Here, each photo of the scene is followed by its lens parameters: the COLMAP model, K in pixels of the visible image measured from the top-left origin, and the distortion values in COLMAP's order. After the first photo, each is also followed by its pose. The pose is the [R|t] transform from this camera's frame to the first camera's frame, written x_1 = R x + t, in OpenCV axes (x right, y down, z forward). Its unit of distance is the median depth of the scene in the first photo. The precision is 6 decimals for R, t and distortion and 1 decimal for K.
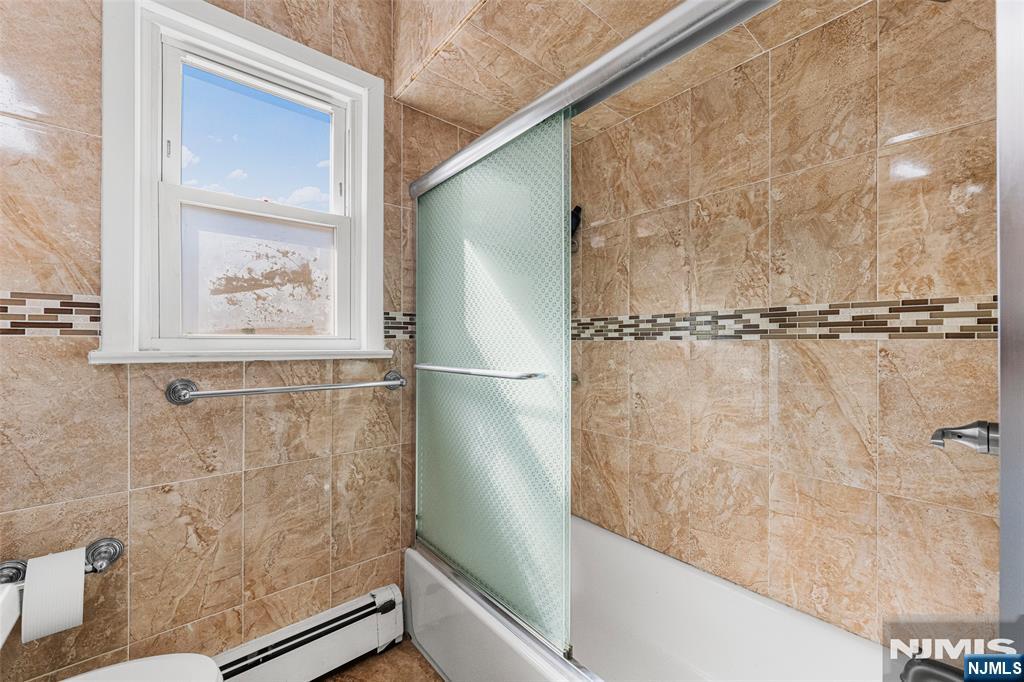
lens RADIAL K [[406.5, 0, 507.1], [0, 406.5, 342.5], [0, 0, 1]] dist [-0.002053, 0.000279]
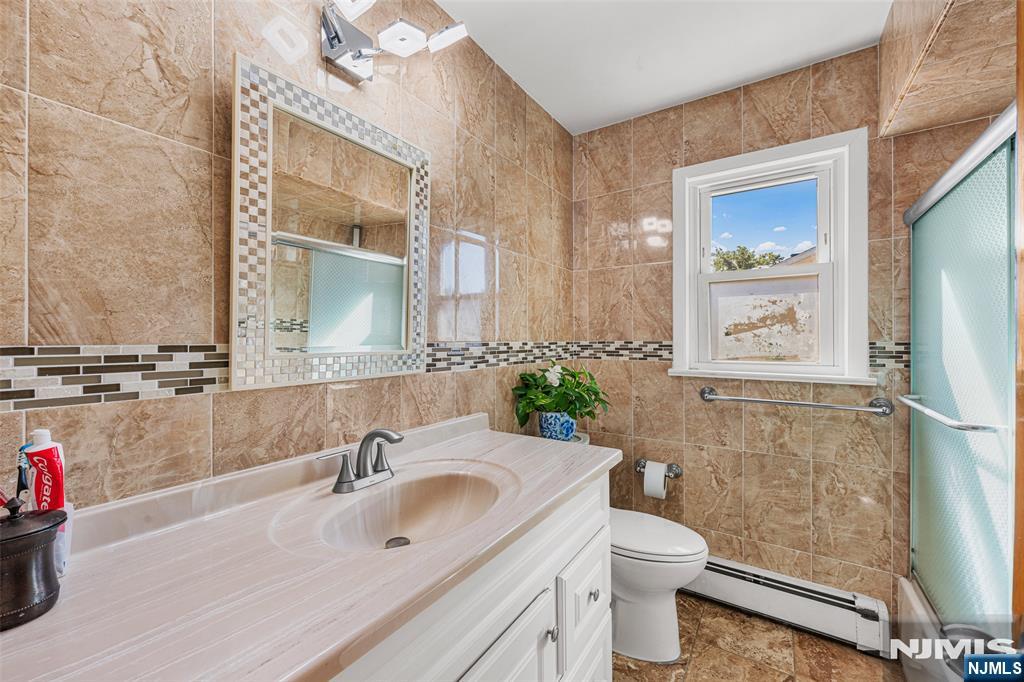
lens RADIAL K [[406.5, 0, 511.7], [0, 406.5, 338.7], [0, 0, 1]] dist [-0.002053, 0.000279]
pose [[0.271246, 0.002178, -0.962508, 0.541921], [0.006595, 0.999970, 0.004121, -0.108775], [0.962487, -0.007465, 0.271224, -0.230706]]
